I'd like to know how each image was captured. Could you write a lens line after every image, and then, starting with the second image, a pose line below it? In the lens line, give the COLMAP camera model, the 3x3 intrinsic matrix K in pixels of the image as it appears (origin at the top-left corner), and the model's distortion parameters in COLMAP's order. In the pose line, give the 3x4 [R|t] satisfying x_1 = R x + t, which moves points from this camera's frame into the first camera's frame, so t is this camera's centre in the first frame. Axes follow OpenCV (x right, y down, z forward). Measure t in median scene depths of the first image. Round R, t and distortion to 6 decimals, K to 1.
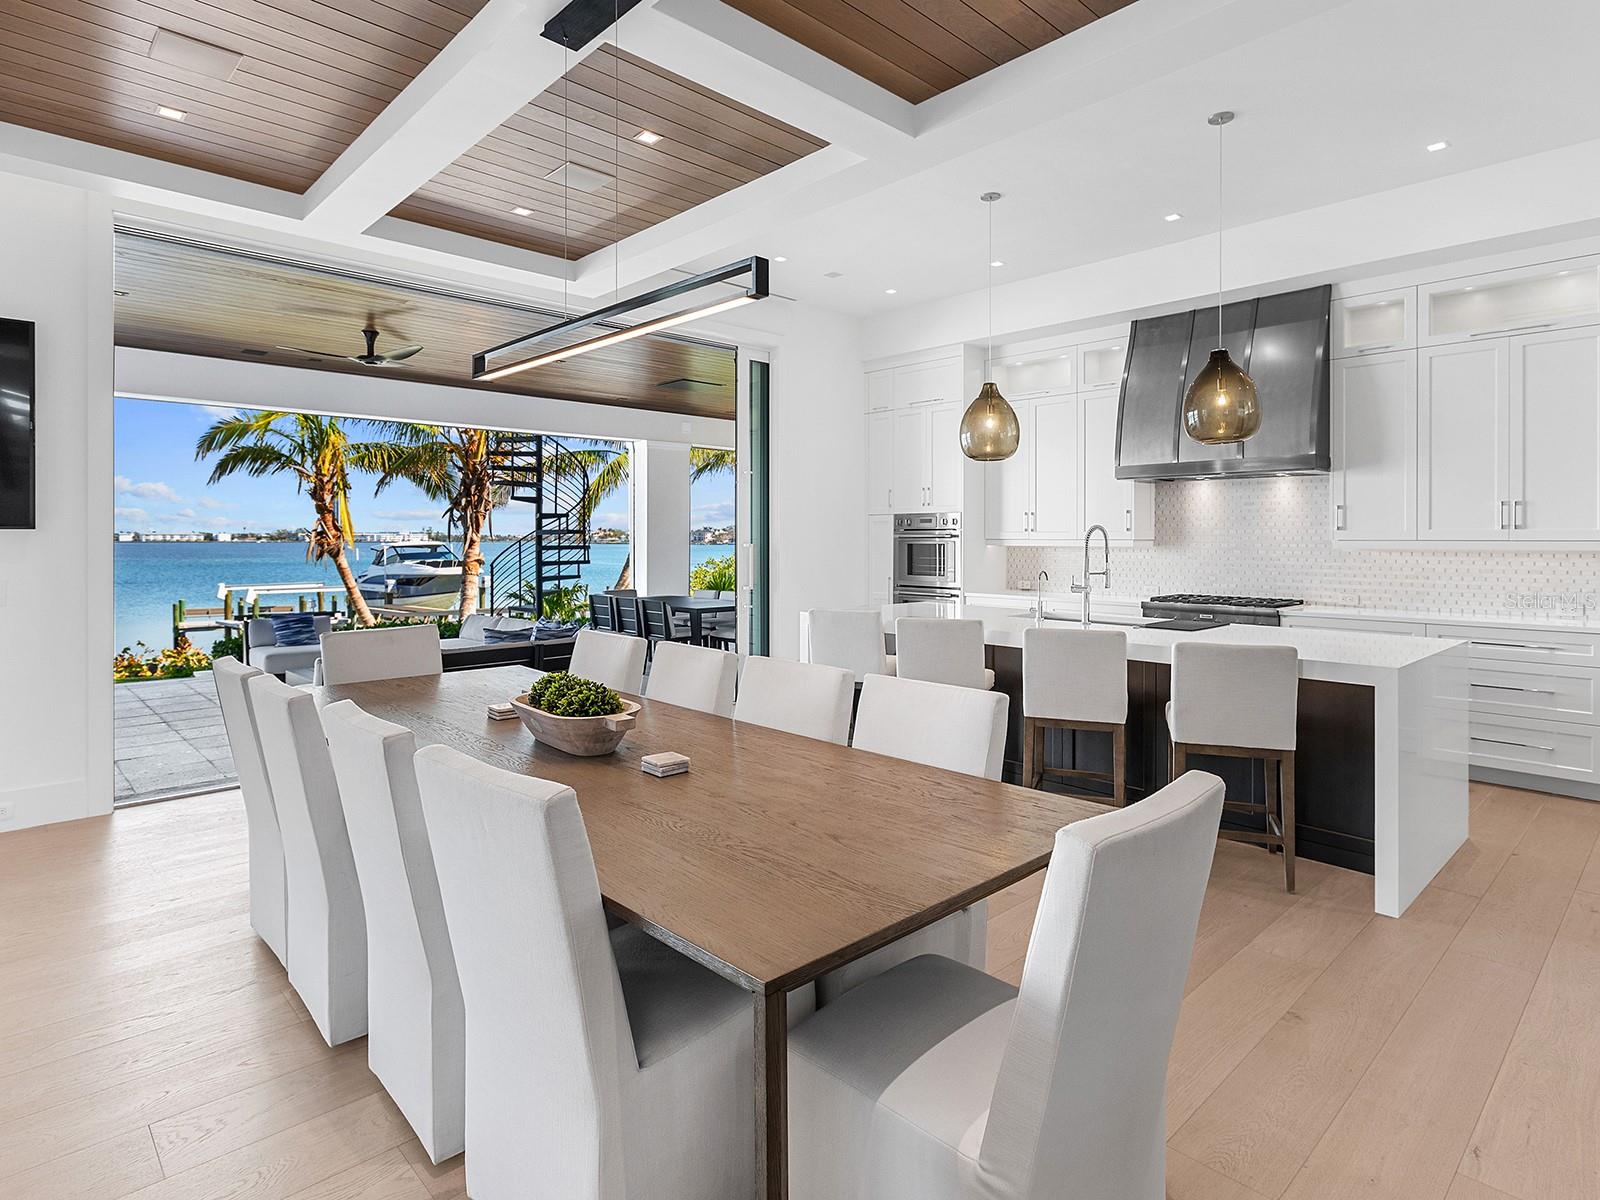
lens RADIAL K [[877.2, 0, 816.0], [0, 877.2, 544.9], [0, 0, 1]] dist [0.000554, 0.001404]
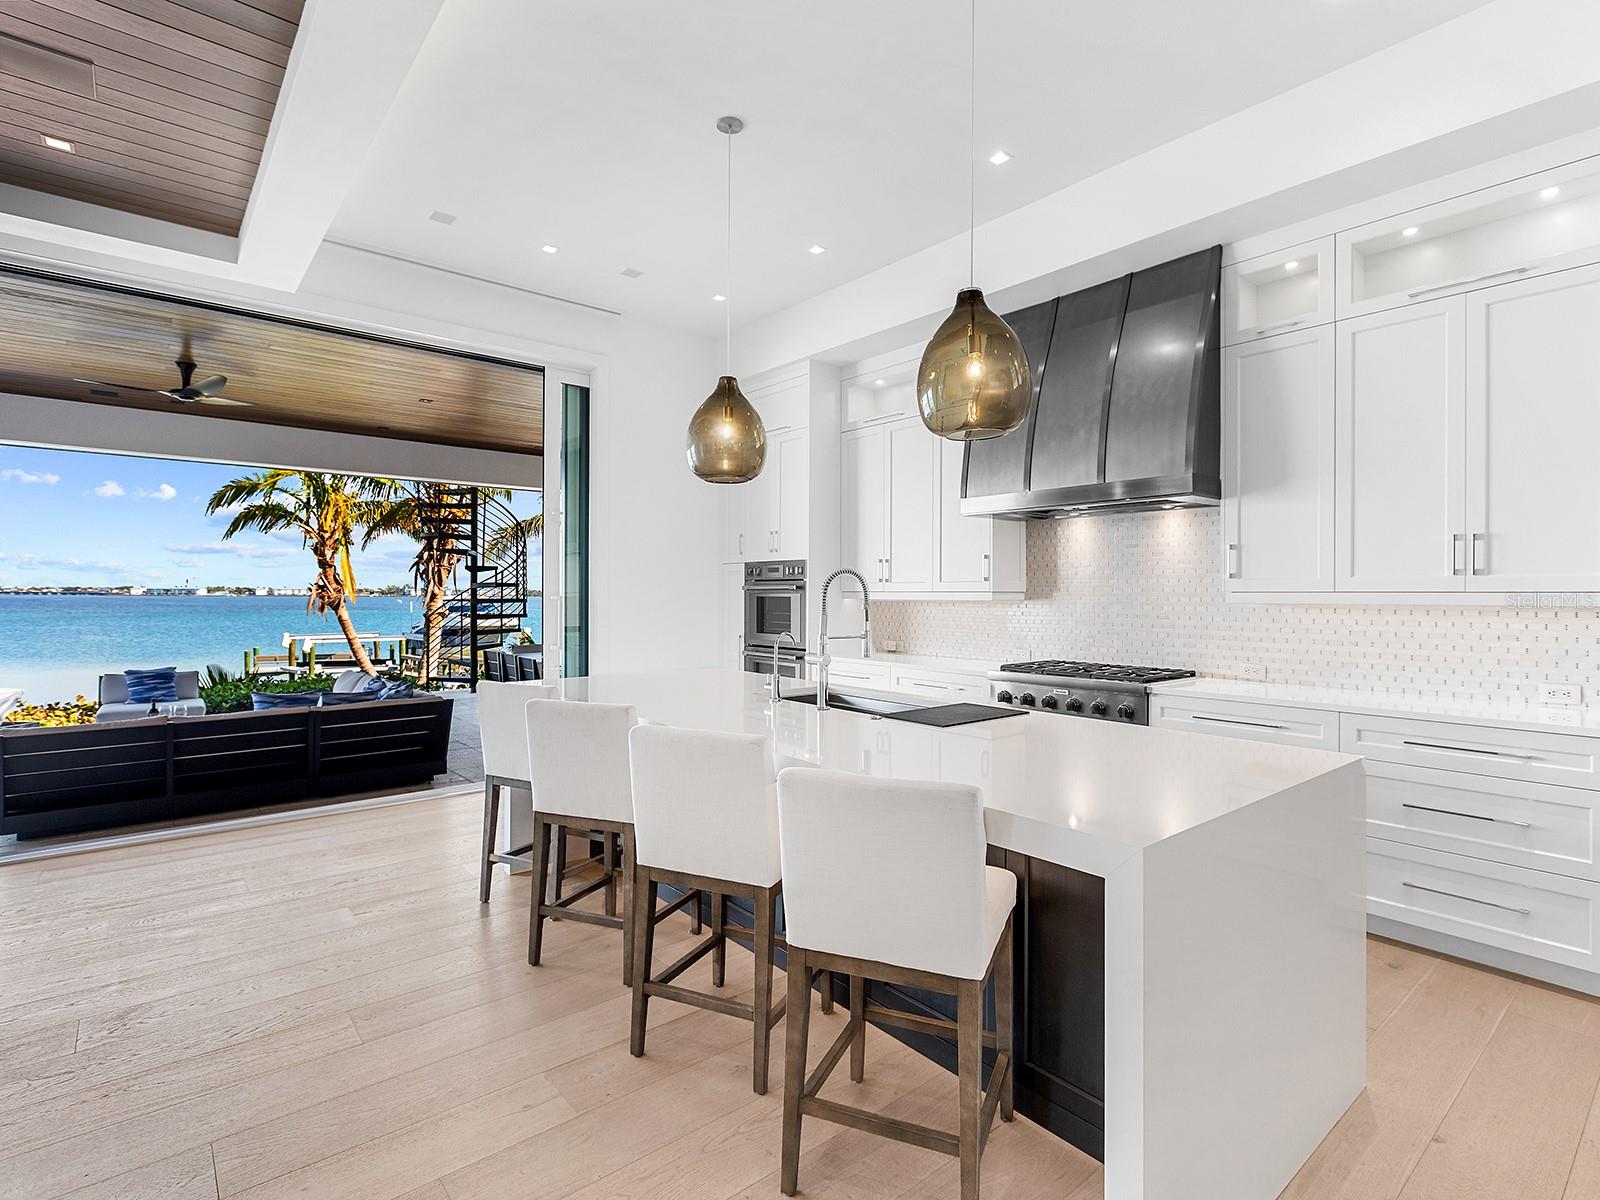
lens RADIAL K [[796.4, 0, 807.9], [0, 796.4, 597.8], [0, 0, 1]] dist [0.002084, -0.000038]
pose [[0.997729, 0.003269, -0.067270, 0.204794], [-0.003476, 0.999990, -0.002967, 0.001996], [0.067260, 0.003194, 0.997730, 0.221297]]
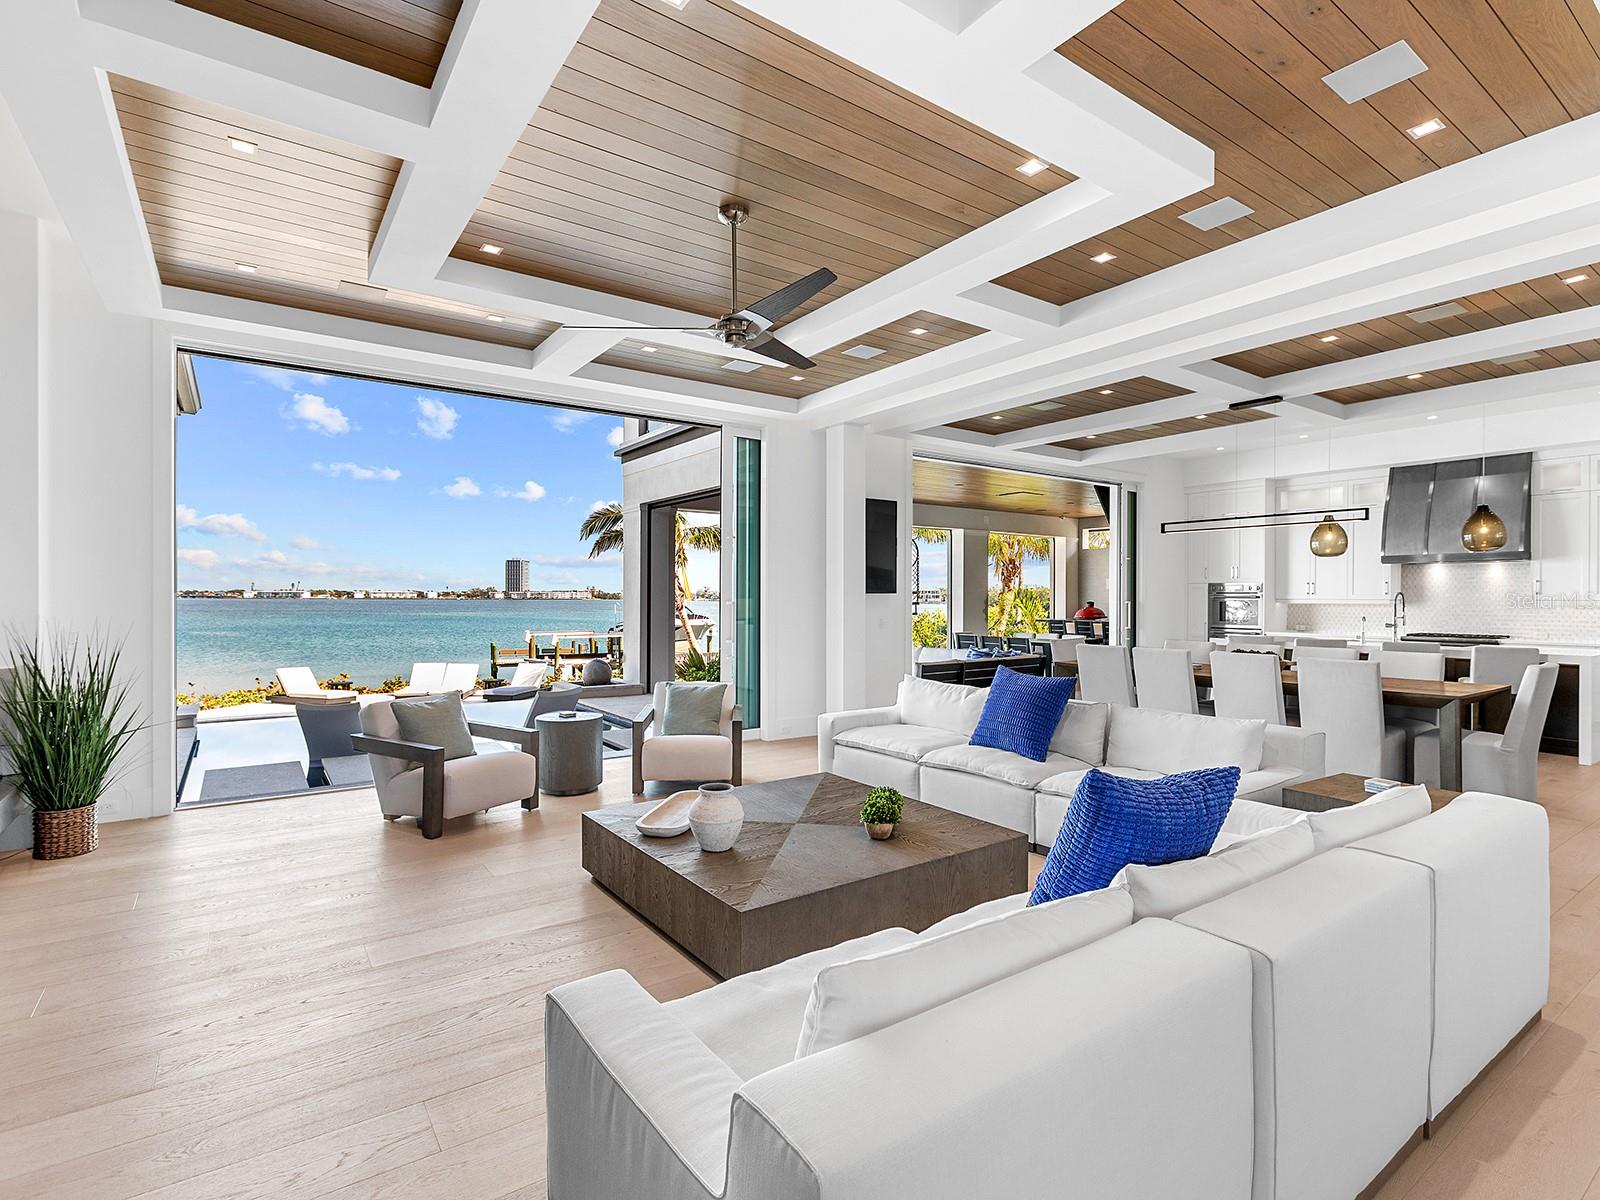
lens RADIAL K [[796.4, 0, 807.9], [0, 796.4, 597.8], [0, 0, 1]] dist [0.002084, -0.000038]
pose [[0.989149, 0.003313, -0.146877, -0.421011], [-0.004297, 0.999970, -0.006381, 0.004181], [0.146851, 0.006942, 0.989134, -0.541428]]
